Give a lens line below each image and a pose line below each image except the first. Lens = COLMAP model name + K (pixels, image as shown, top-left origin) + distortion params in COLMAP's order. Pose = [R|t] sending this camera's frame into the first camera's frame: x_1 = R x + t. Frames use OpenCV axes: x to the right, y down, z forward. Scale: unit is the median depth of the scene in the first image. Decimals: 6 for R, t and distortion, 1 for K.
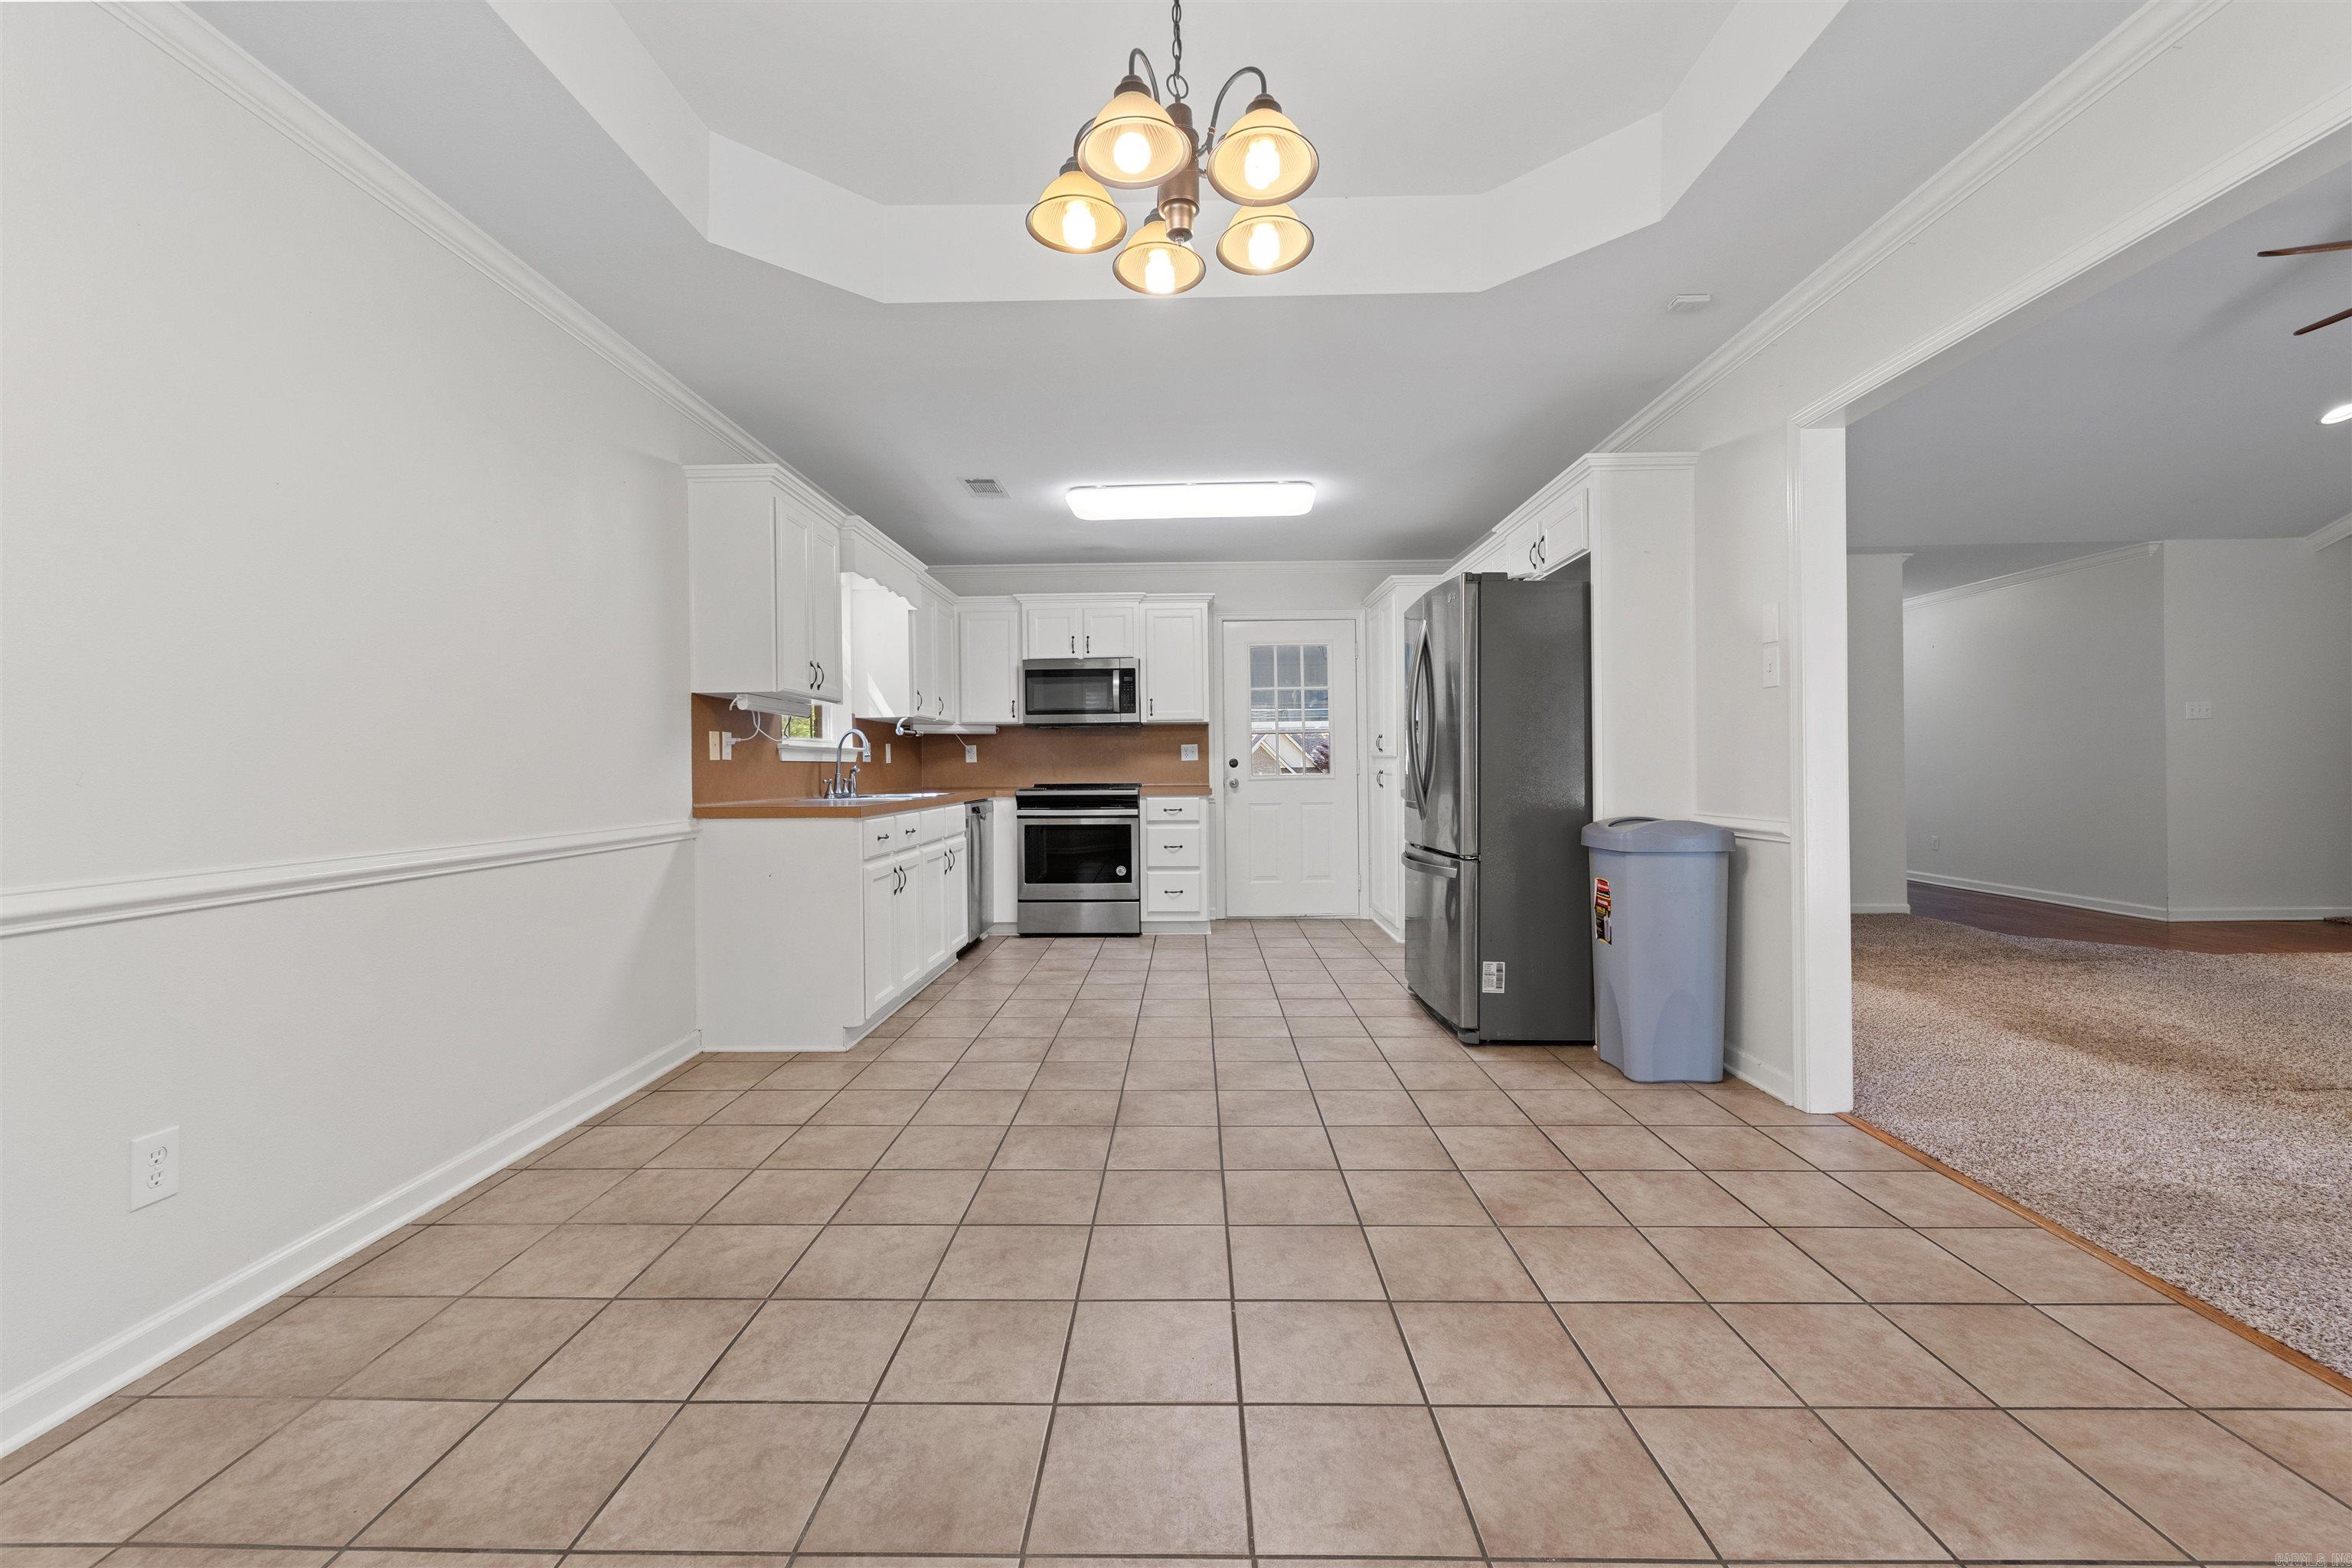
lens RADIAL K [[961.9, 0, 1175.5], [0, 961.9, 774.7], [0, 0, 1]] dist [0.006506, -0.003456]
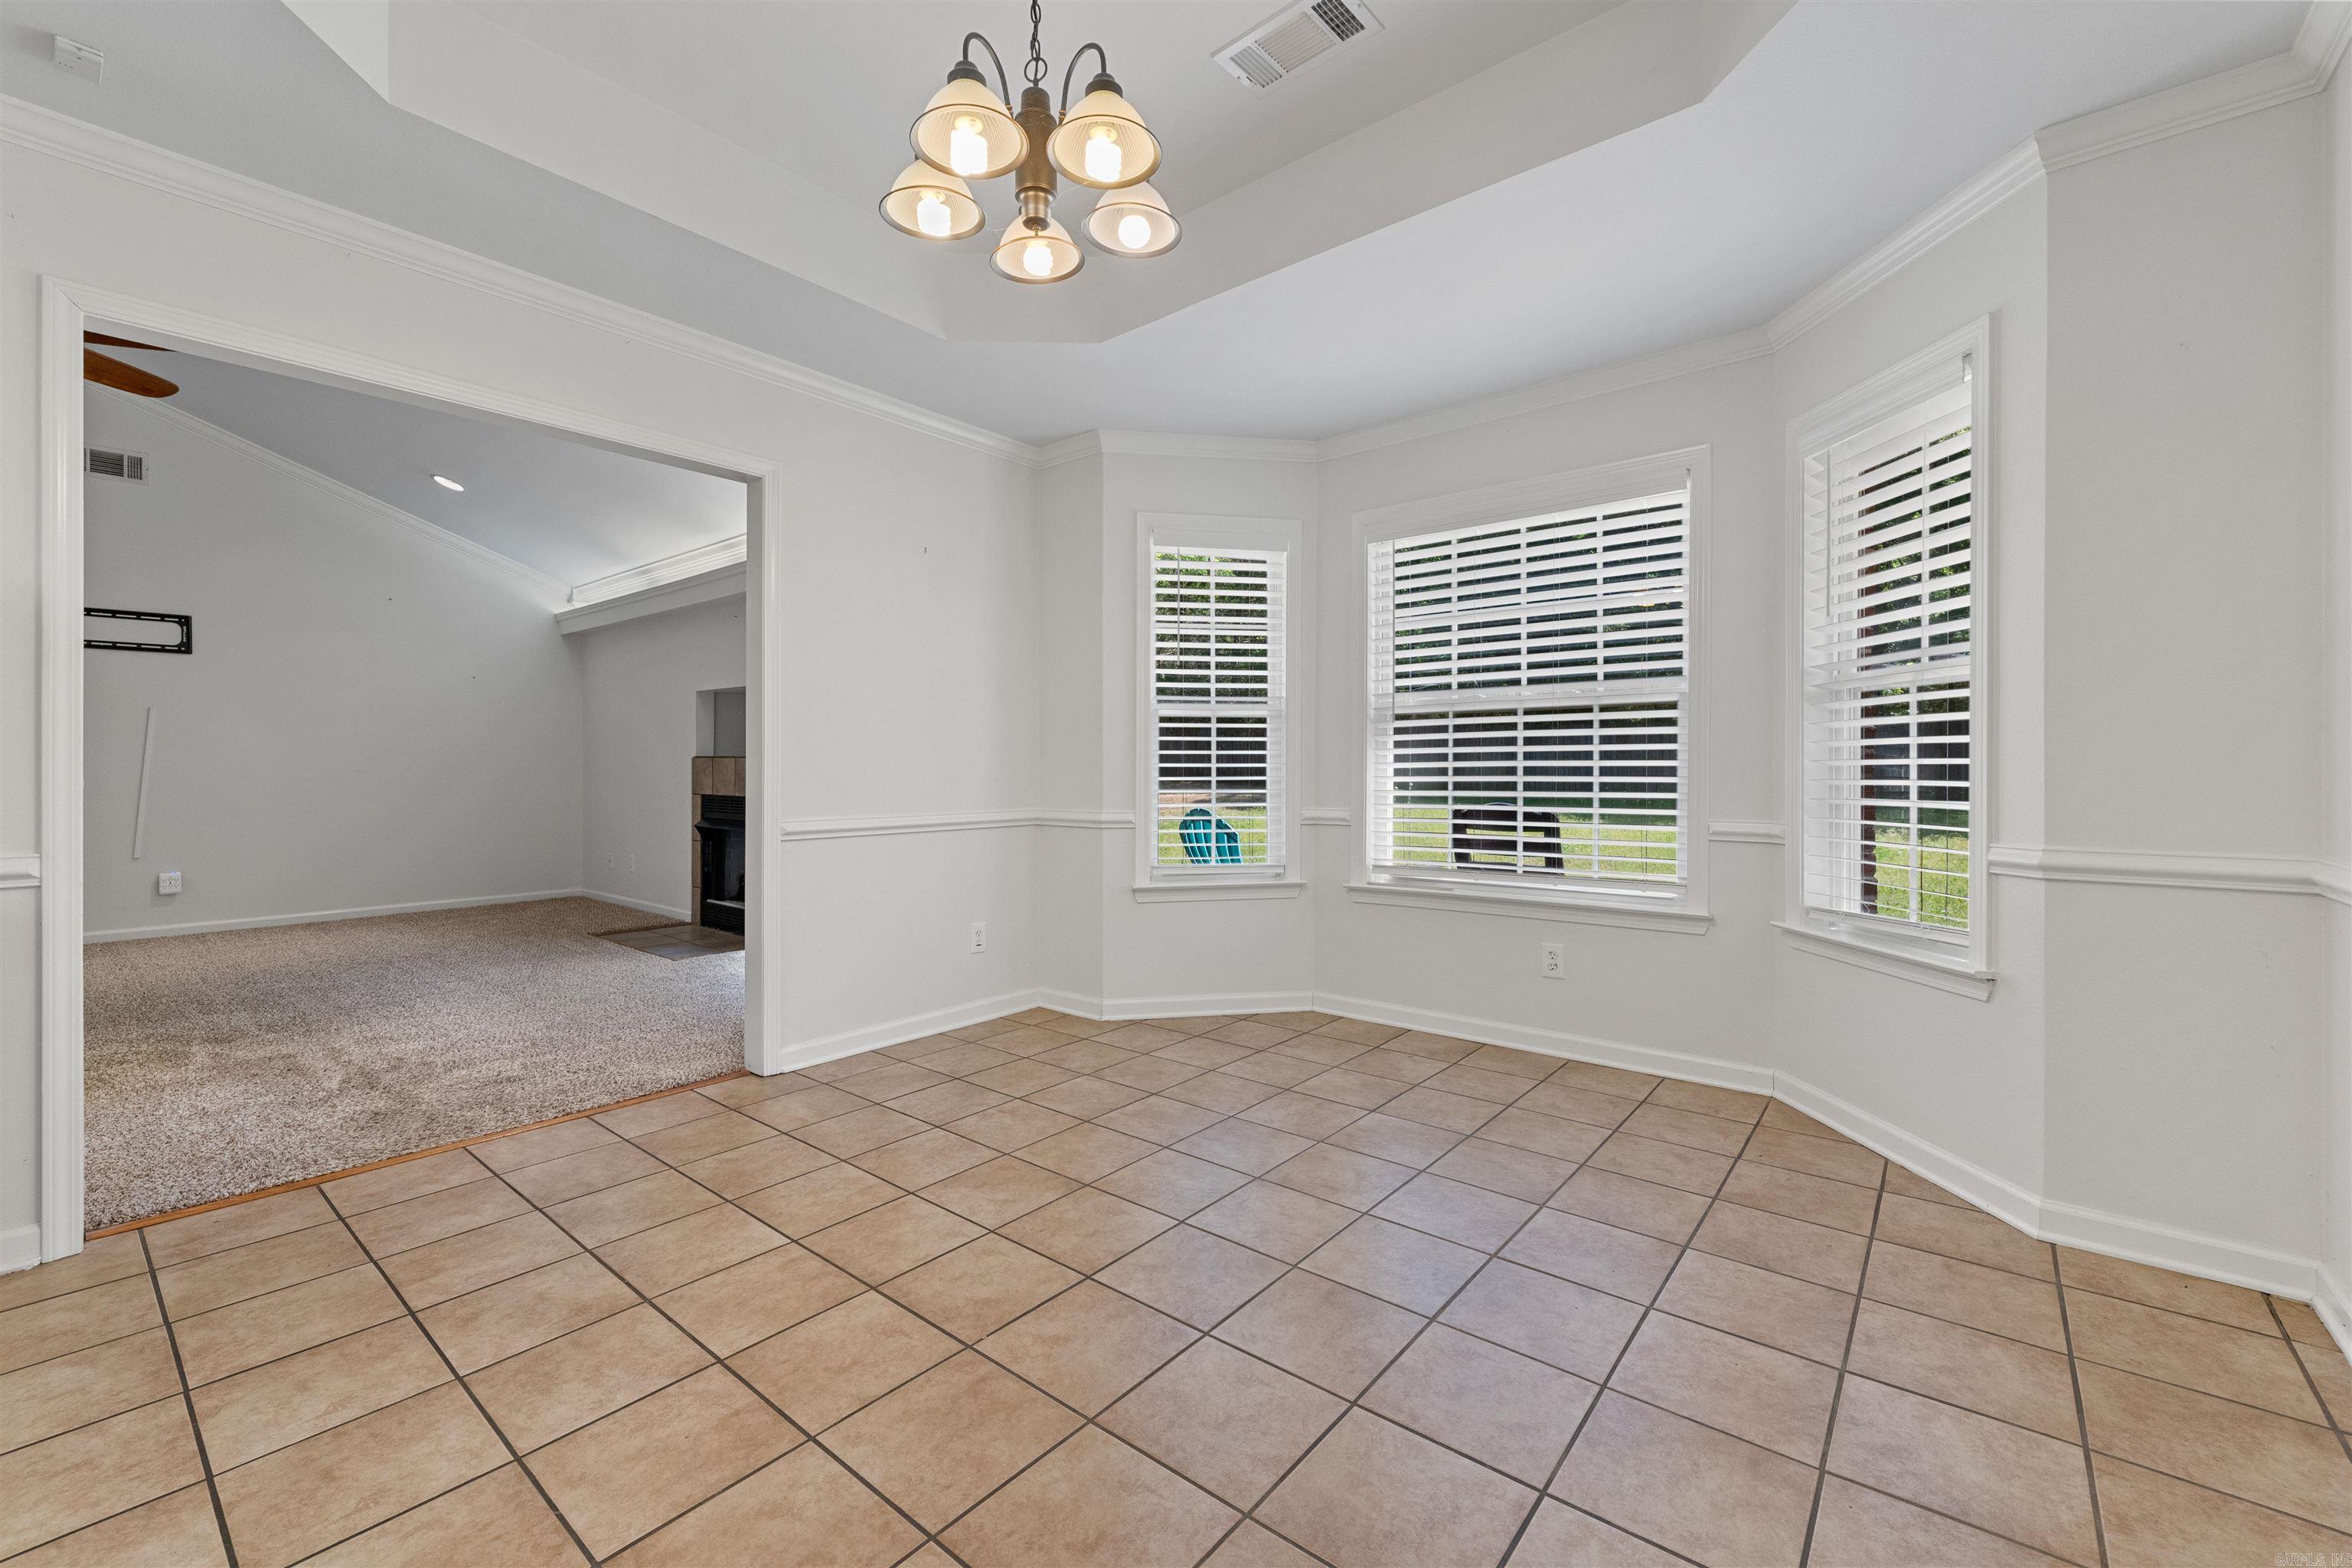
lens RADIAL K [[961.9, 0, 1170.0], [0, 961.9, 760.0], [0, 0, 1]] dist [0.006506, -0.003456]
pose [[-0.780322, 0.016361, 0.625163, -0.366689], [0.012849, 0.999866, -0.010130, -0.002150], [-0.625245, 0.000128, -0.780428, 0.866388]]
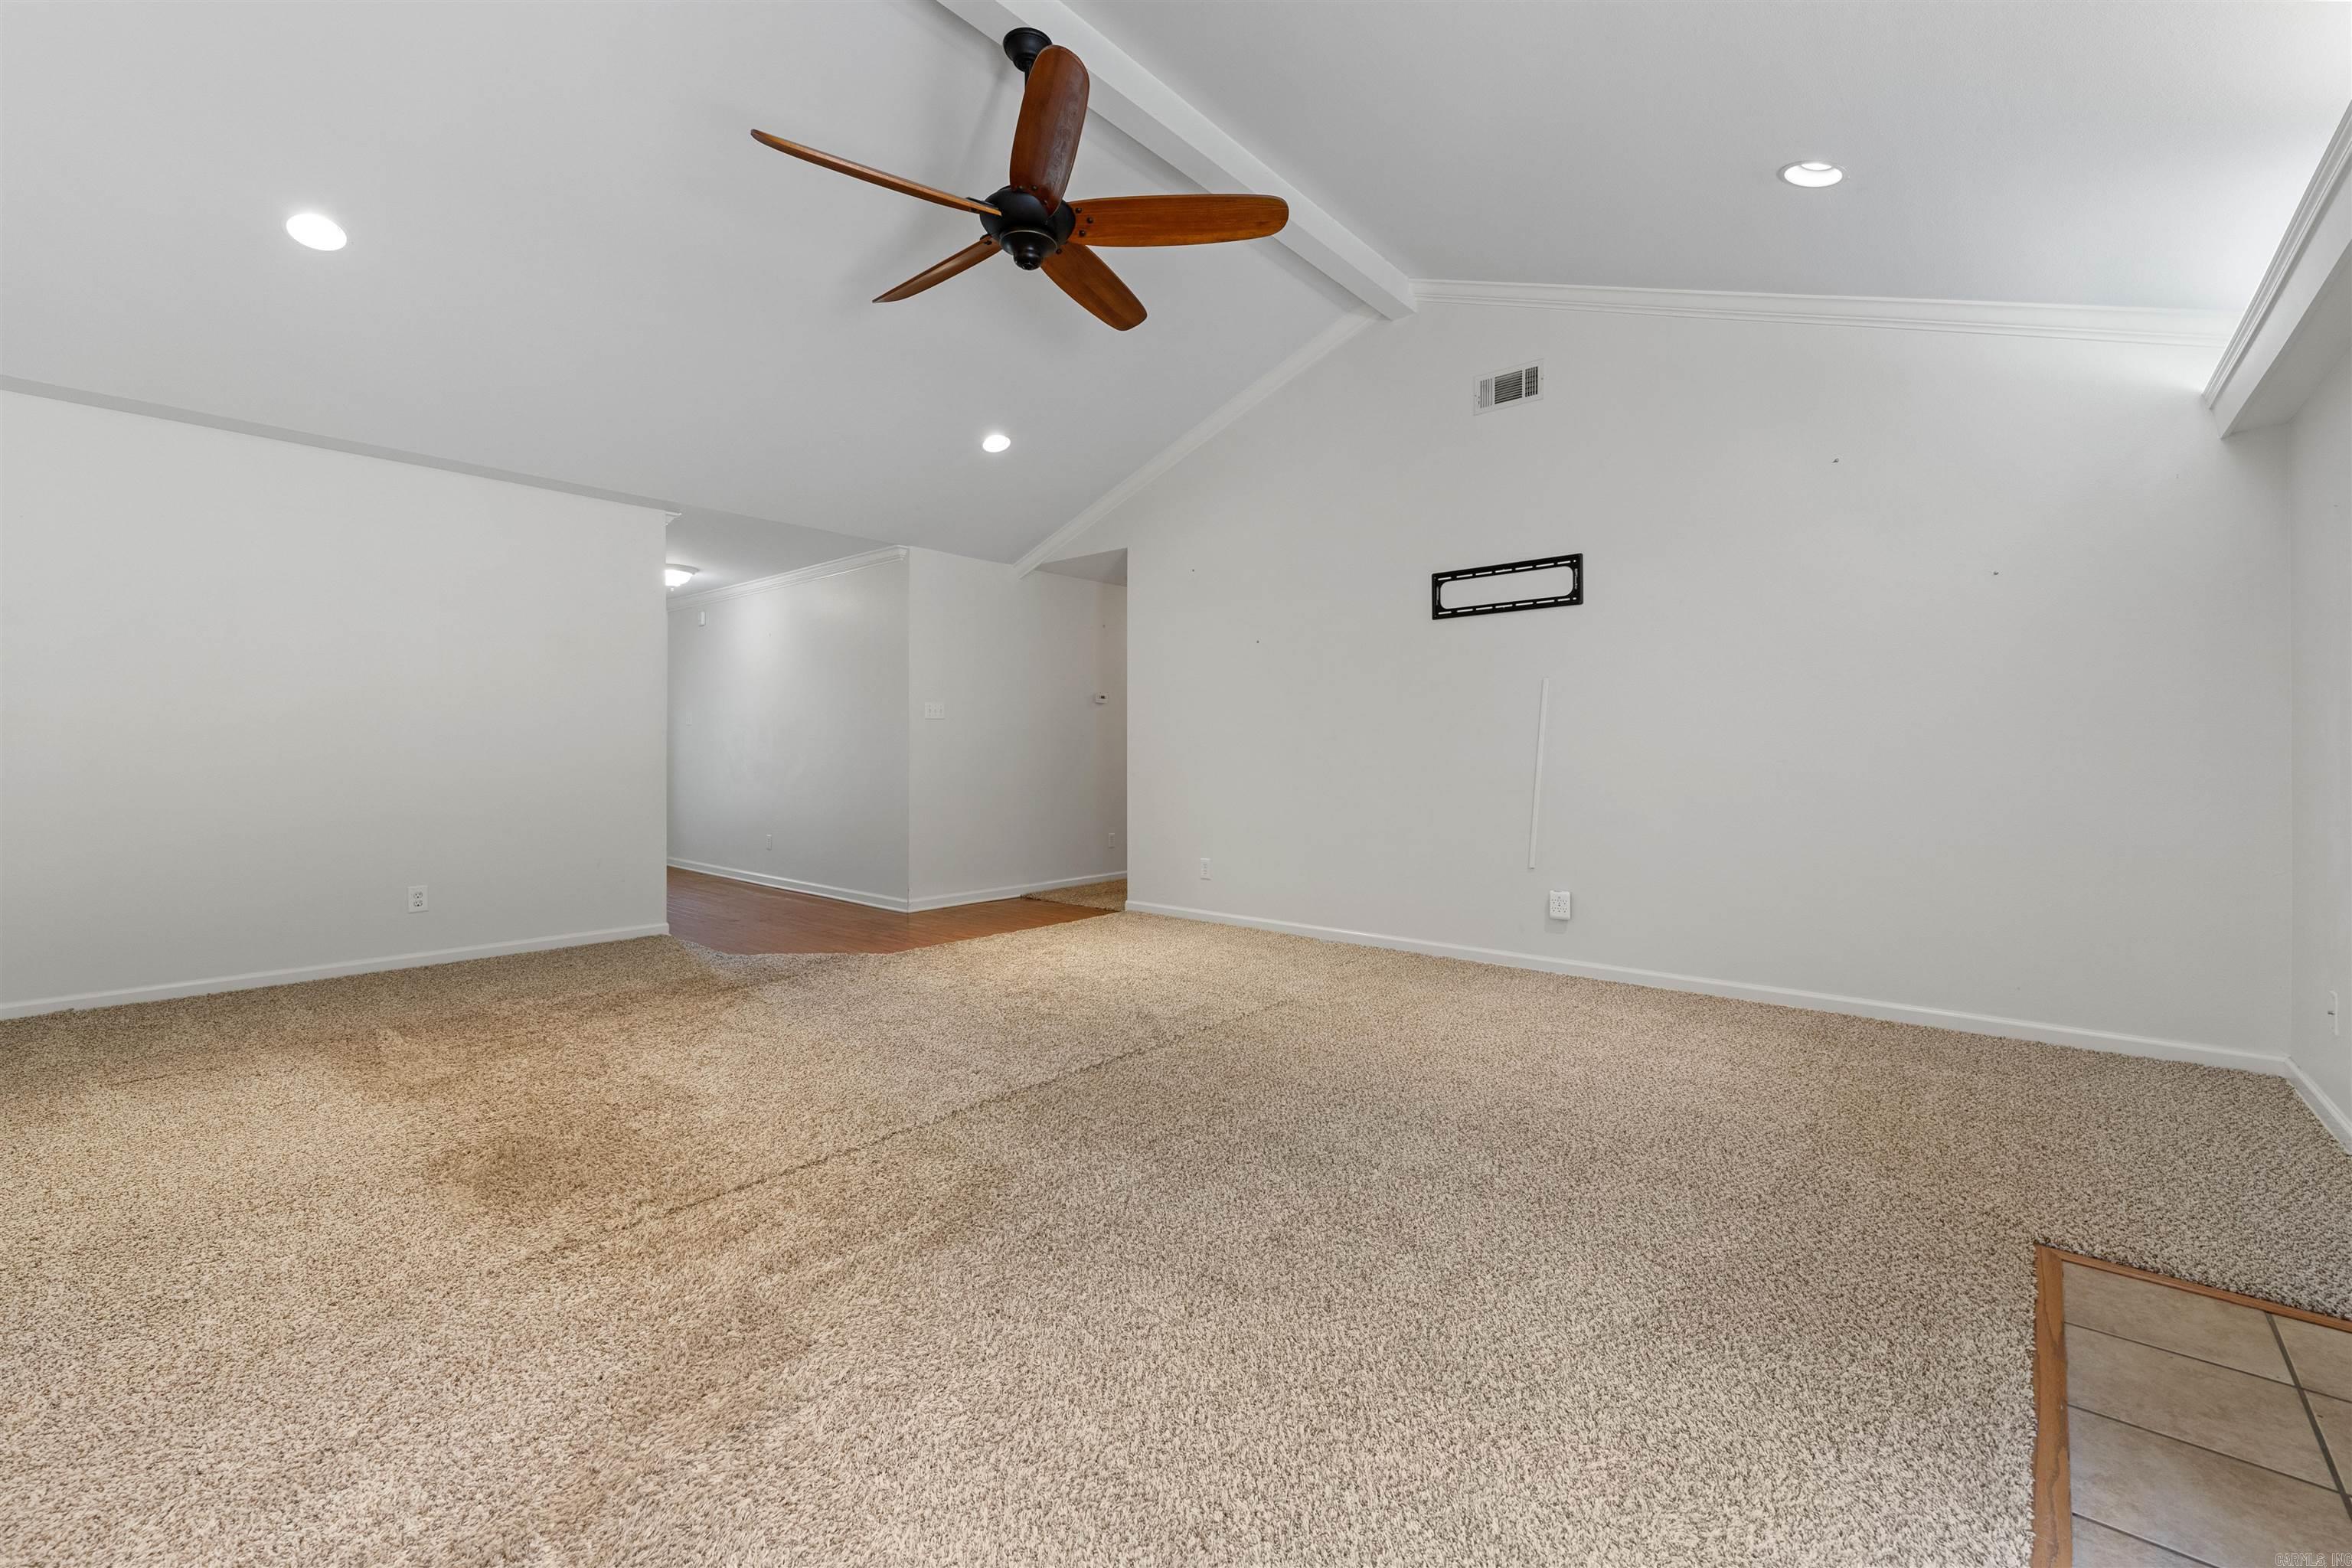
lens RADIAL K [[961.9, 0, 1182.0], [0, 961.9, 755.5], [0, 0, 1]] dist [0.006506, -0.003456]
pose [[0.636927, 0.012445, 0.770824, 0.735069], [-0.003480, 0.999906, -0.013269, -0.008096], [-0.770916, 0.005769, 0.636910, 0.202200]]
